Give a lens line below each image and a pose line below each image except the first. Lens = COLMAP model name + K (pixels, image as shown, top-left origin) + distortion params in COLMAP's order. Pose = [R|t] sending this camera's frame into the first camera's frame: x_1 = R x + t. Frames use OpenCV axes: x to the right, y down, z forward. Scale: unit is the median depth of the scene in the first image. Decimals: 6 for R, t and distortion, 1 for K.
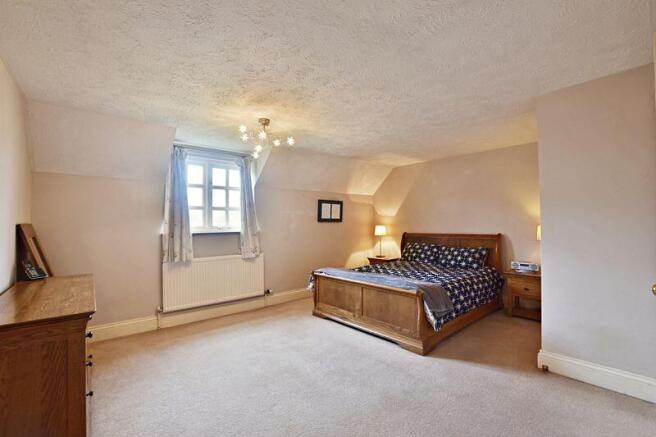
lens RADIAL K [[298.5, 0, 331.1], [0, 298.5, 219.7], [0, 0, 1]] dist [-0.016465, -0.000549]
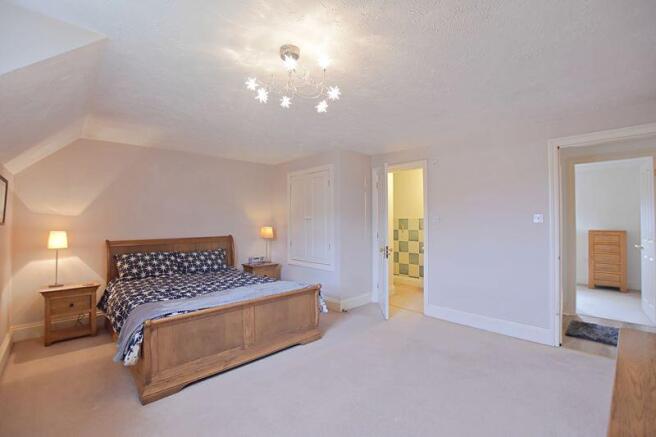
lens RADIAL K [[298.5, 0, 329.7], [0, 298.5, 218.8], [0, 0, 1]] dist [-0.016465, -0.000549]
pose [[-0.055910, 0.014884, 0.998325, -0.808158], [-0.000526, 0.999888, -0.014937, 0.005667], [-0.998436, -0.001361, -0.055896, 0.961872]]
